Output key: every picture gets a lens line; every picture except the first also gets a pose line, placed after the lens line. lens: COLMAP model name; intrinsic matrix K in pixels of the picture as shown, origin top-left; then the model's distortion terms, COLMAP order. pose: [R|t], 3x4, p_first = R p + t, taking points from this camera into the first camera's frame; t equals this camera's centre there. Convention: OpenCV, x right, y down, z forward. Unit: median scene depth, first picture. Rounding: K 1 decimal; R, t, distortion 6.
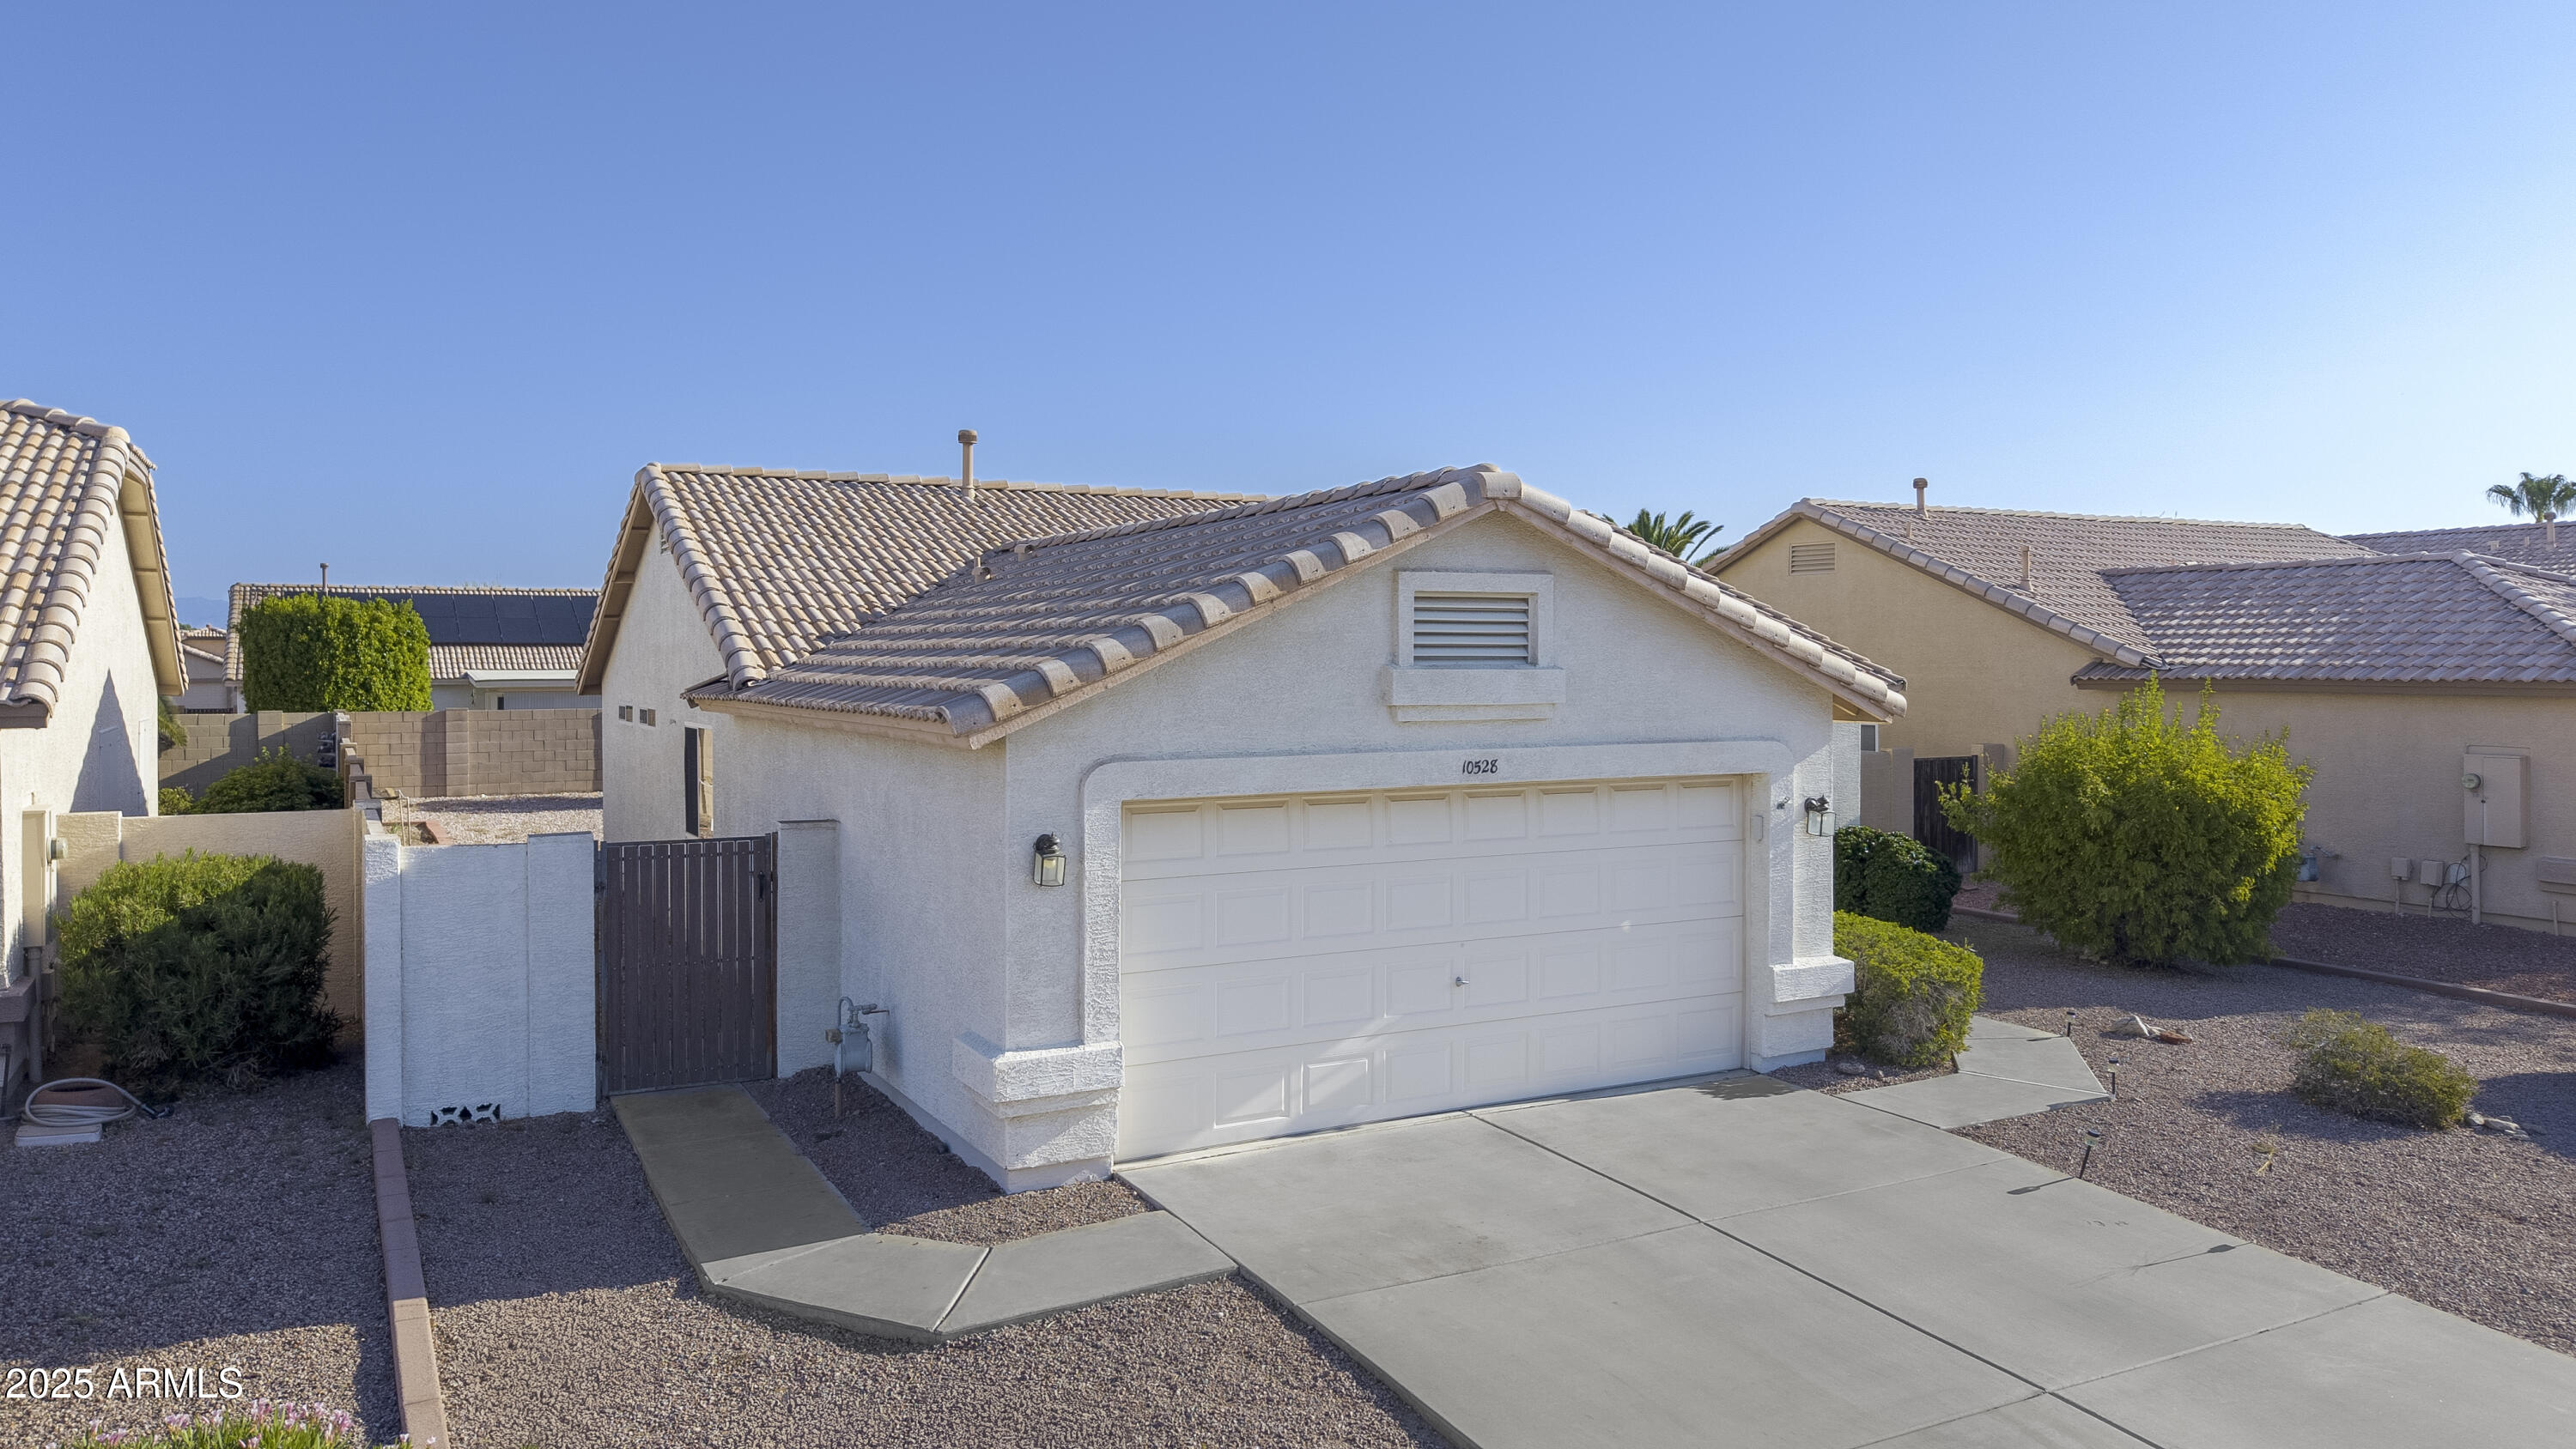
lens RADIAL K [[1796.8, 0, 1288.0], [0, 1796.8, 724.5], [0, 0, 1]] dist [0.041528, -0.053504]
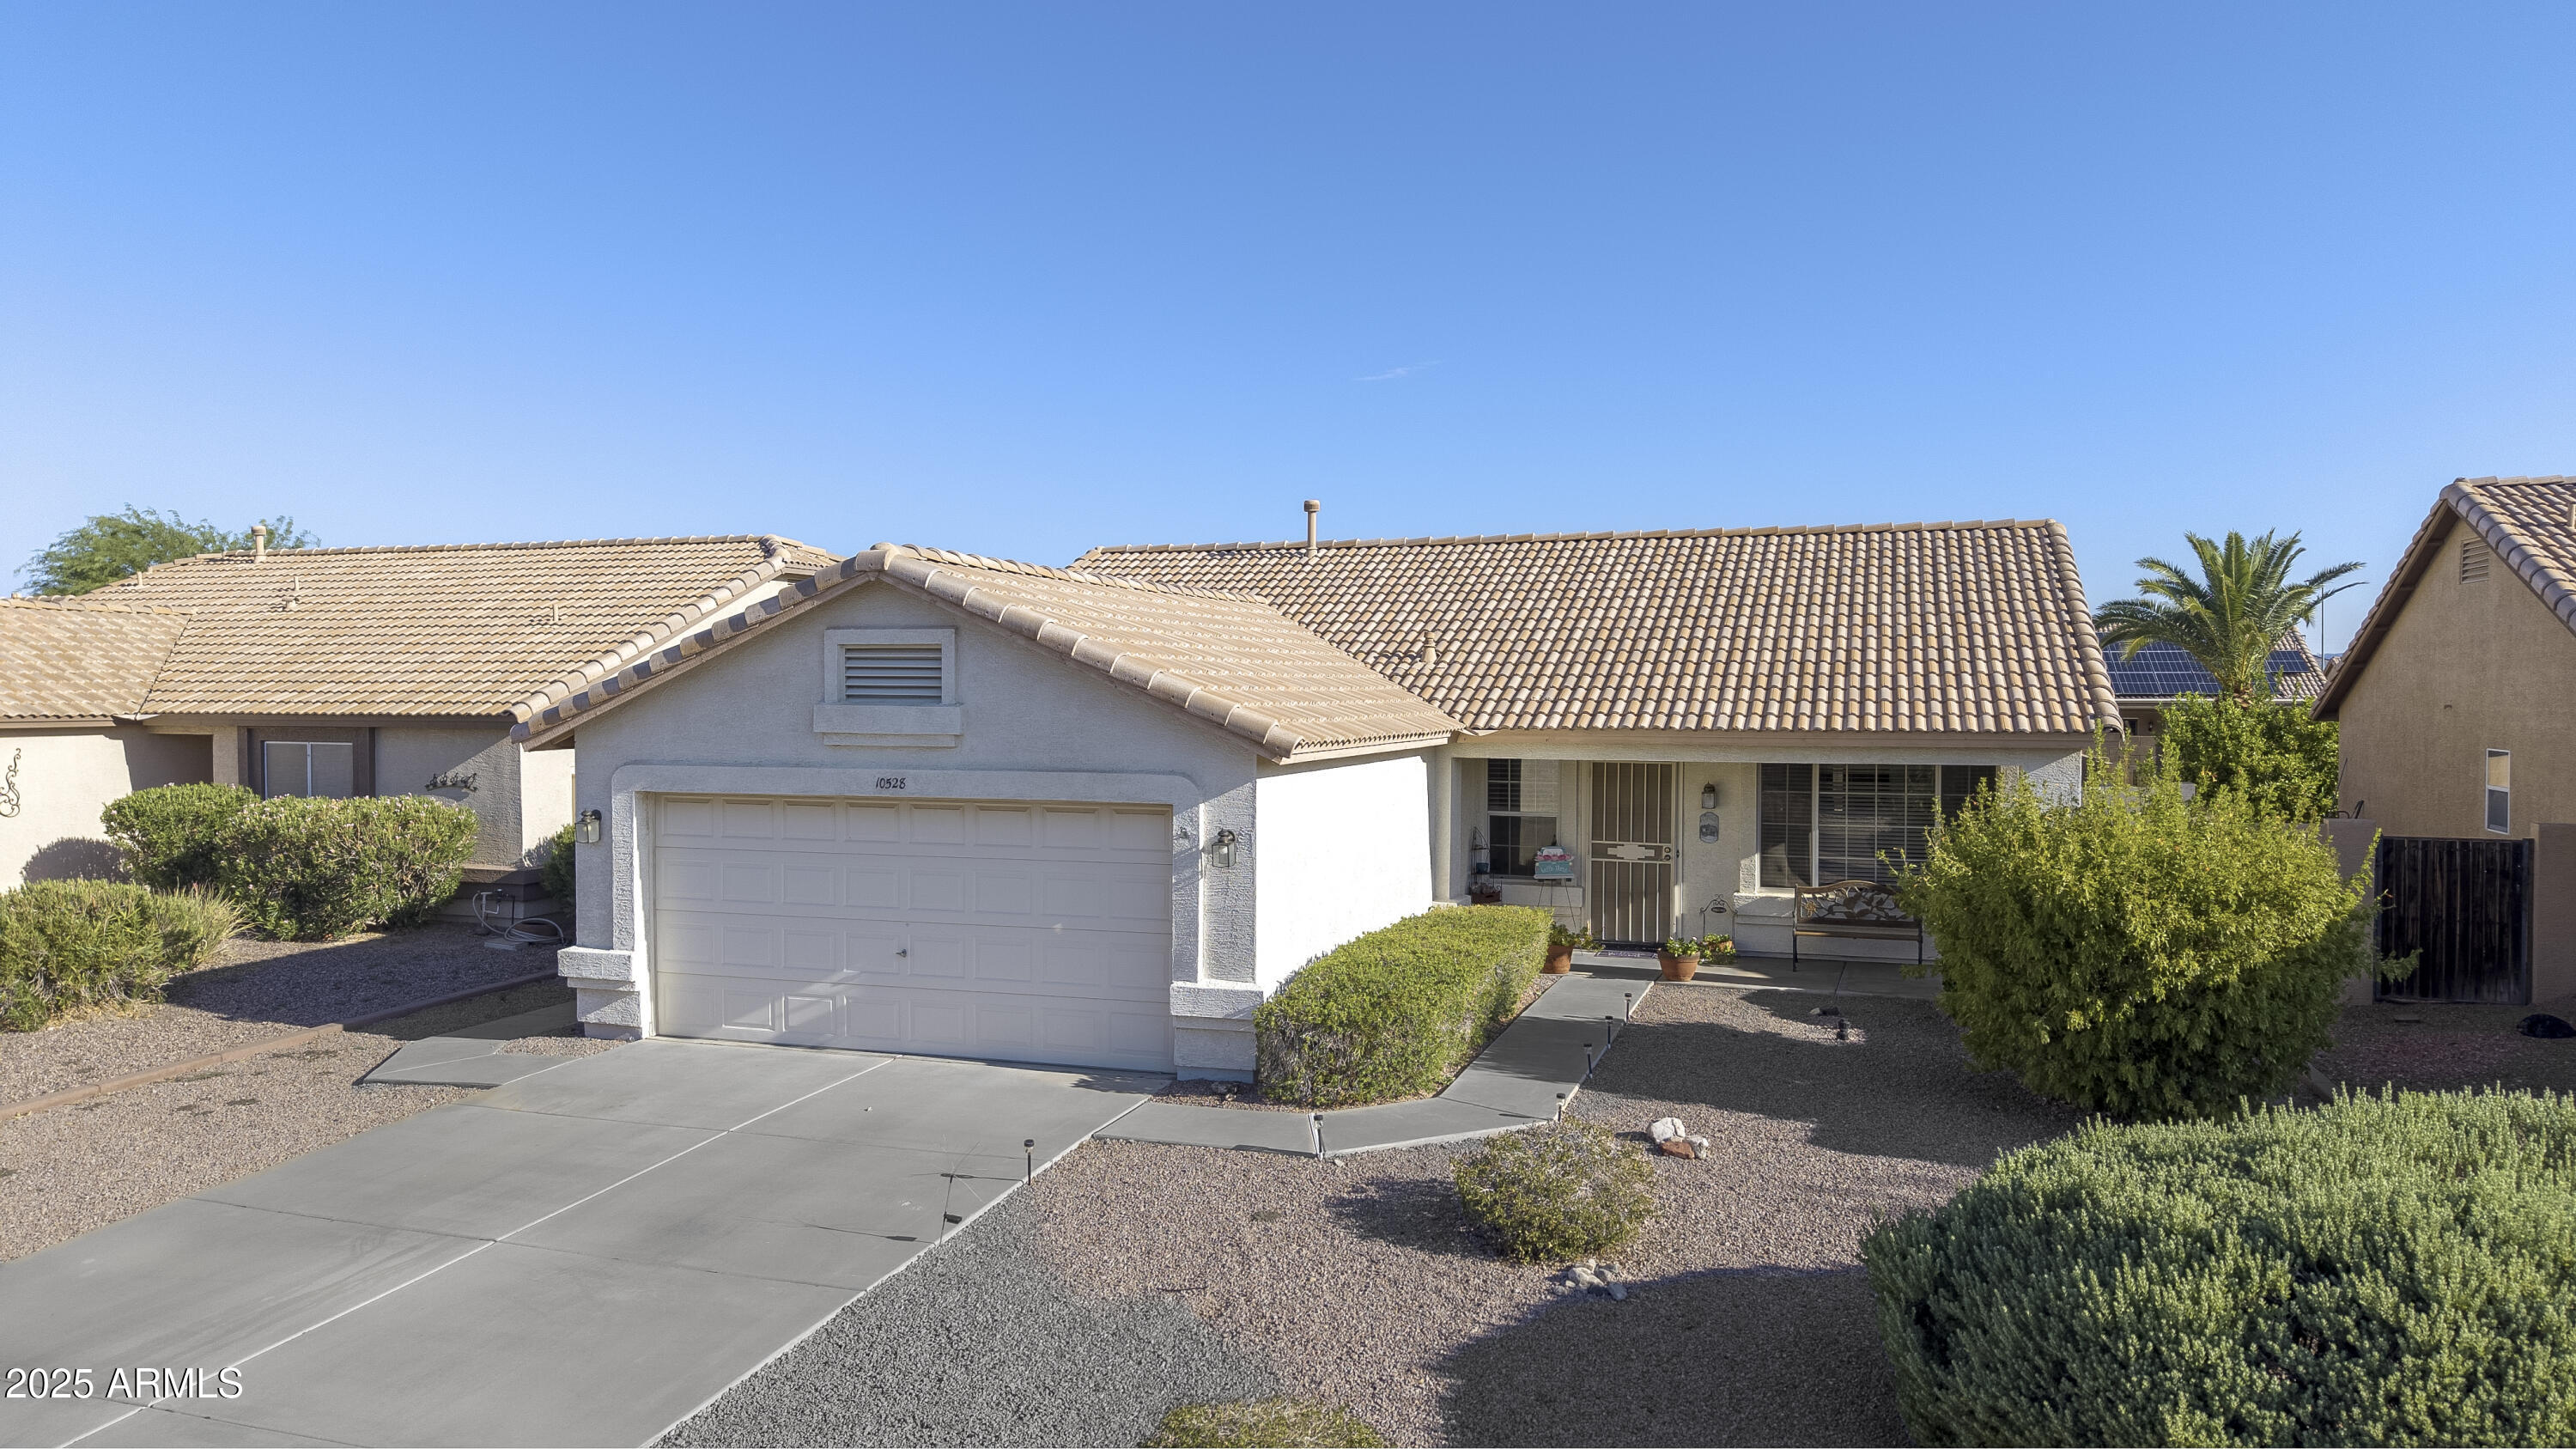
lens RADIAL K [[1762.4, 0, 1293.2], [0, 1762.4, 831.2], [0, 0, 1]] dist [0.037581, -0.055127]
pose [[0.664133, 0.065177, -0.744768, 1.195770], [-0.030628, 0.997728, 0.060003, -0.025292], [0.746987, -0.017040, 0.664620, 0.379307]]
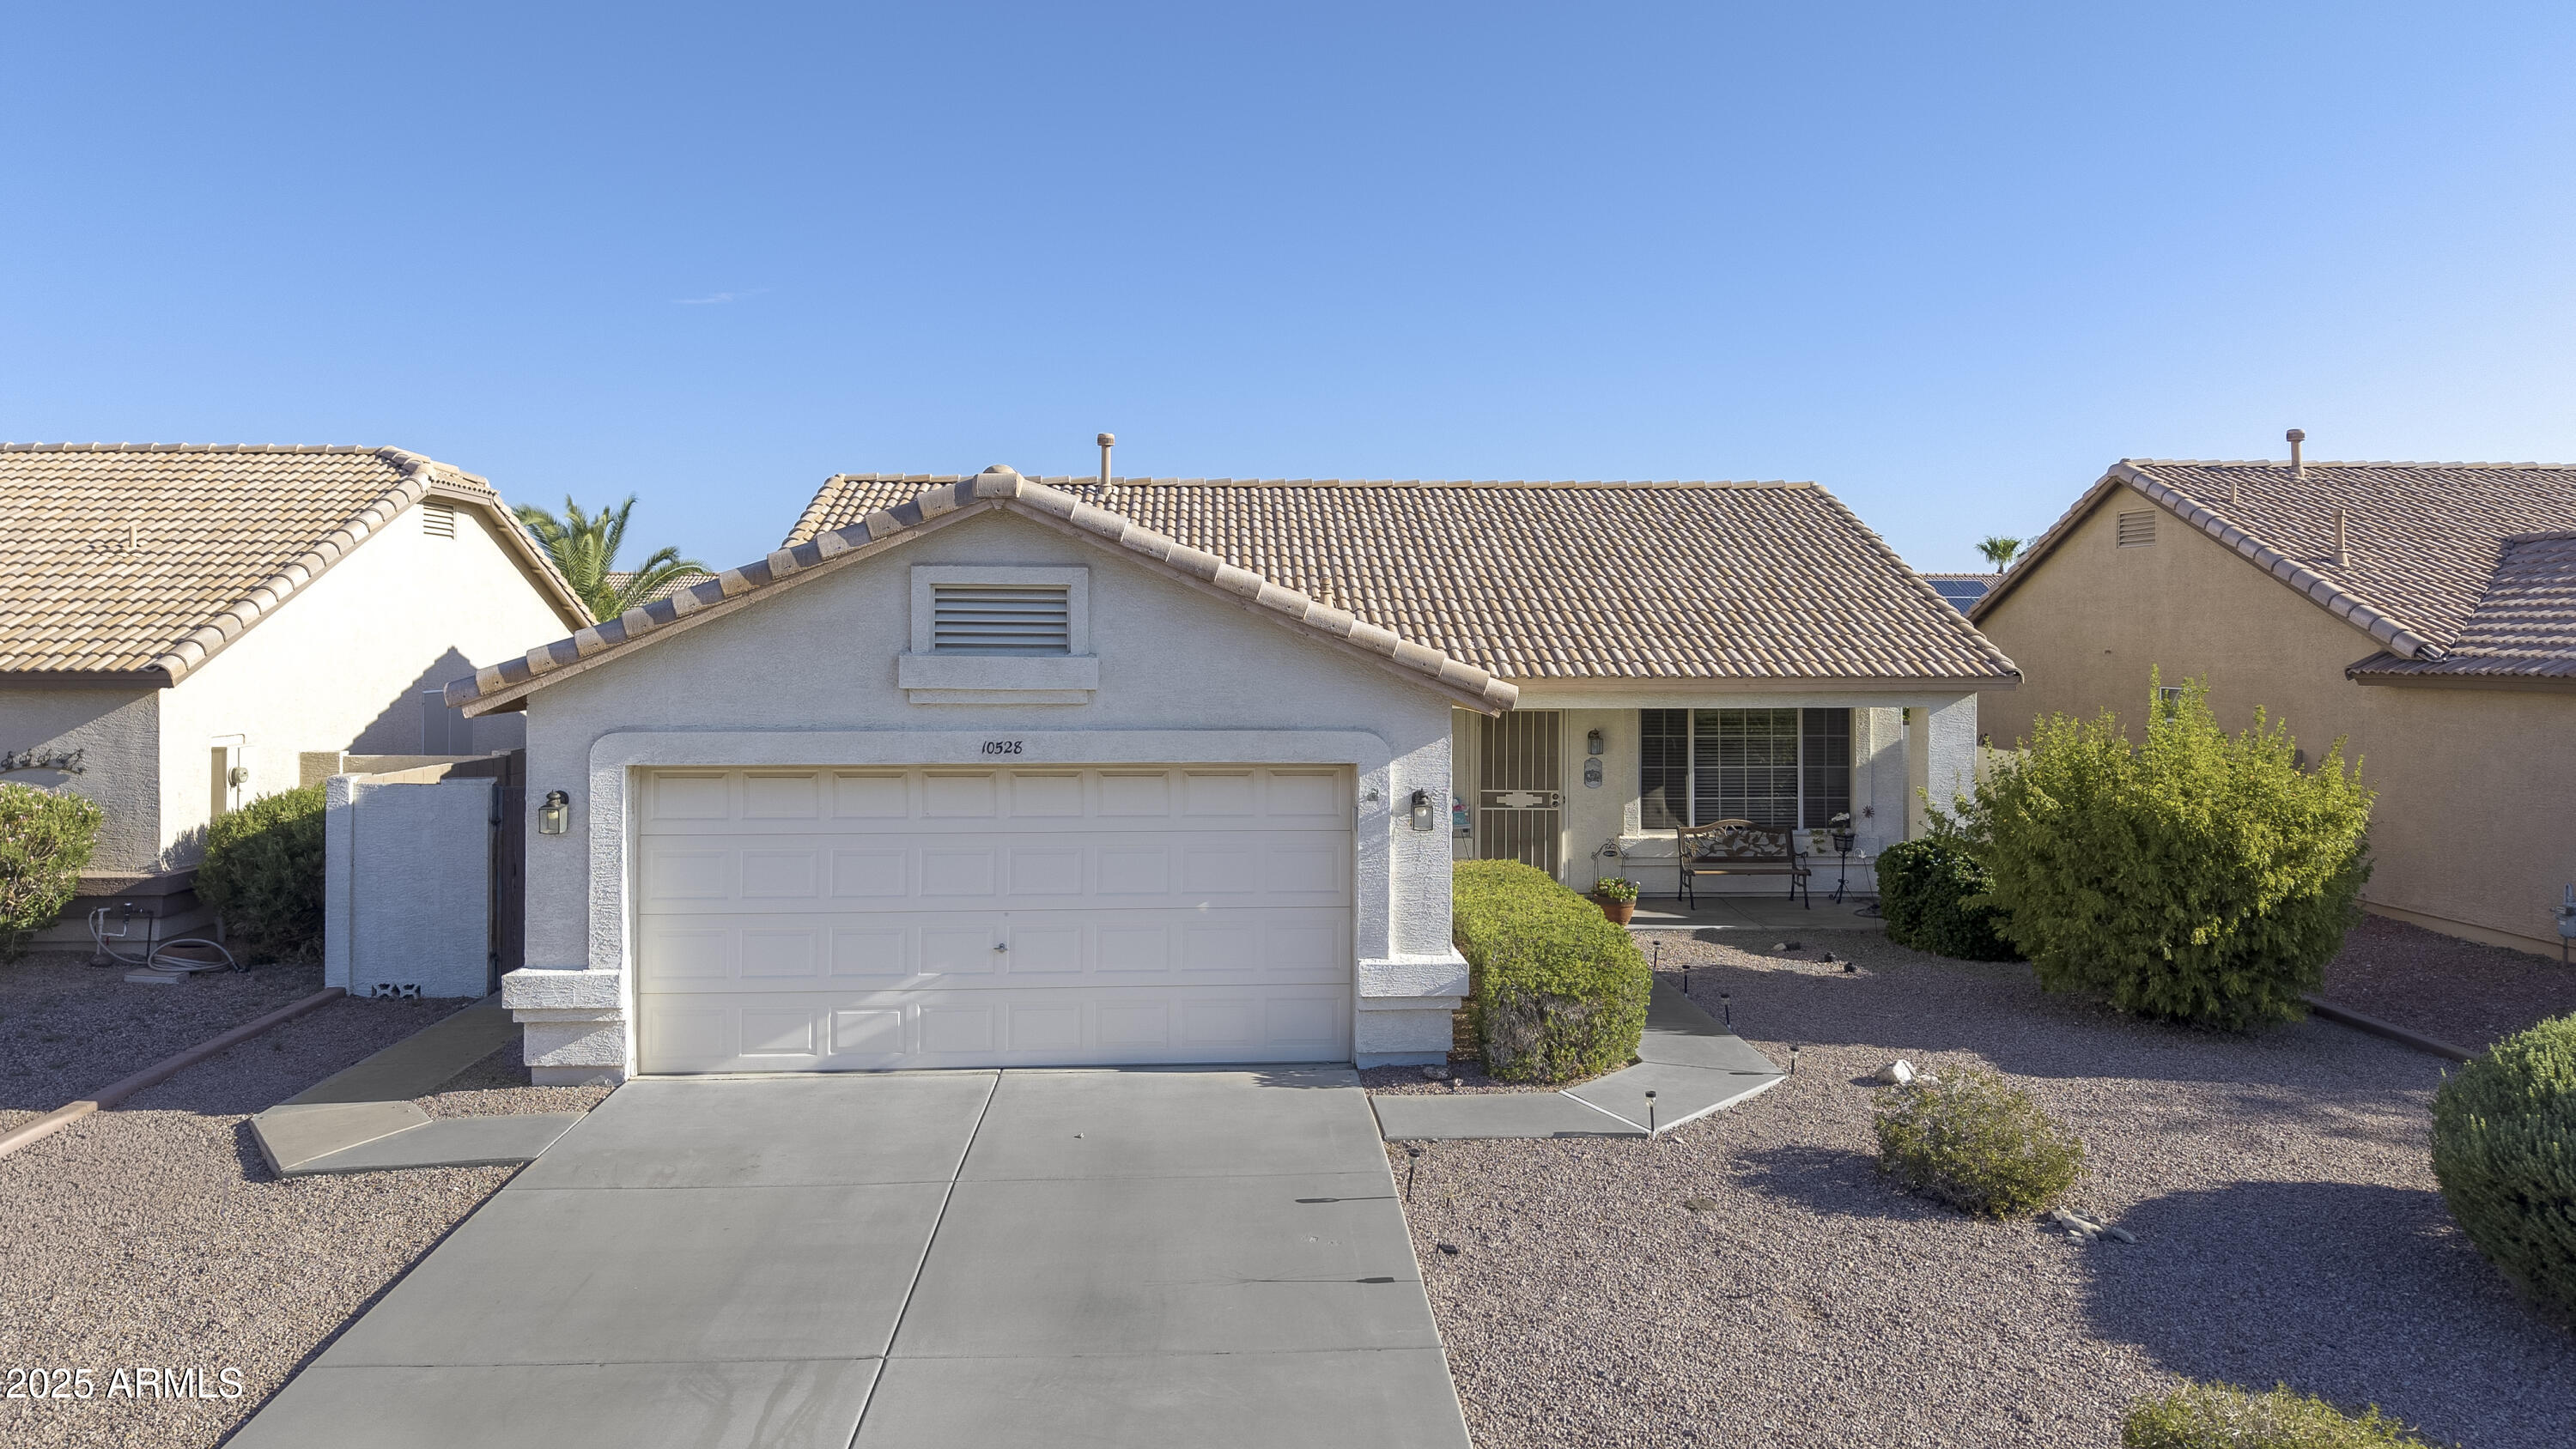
lens RADIAL K [[1796.8, 0, 1288.0], [0, 1796.8, 724.5], [0, 0, 1]] dist [0.041528, -0.053504]
pose [[0.903144, 0.026490, -0.428519, 0.703326], [-0.020768, 0.999622, 0.018022, -0.012670], [0.428834, -0.007377, 0.903353, 0.106149]]
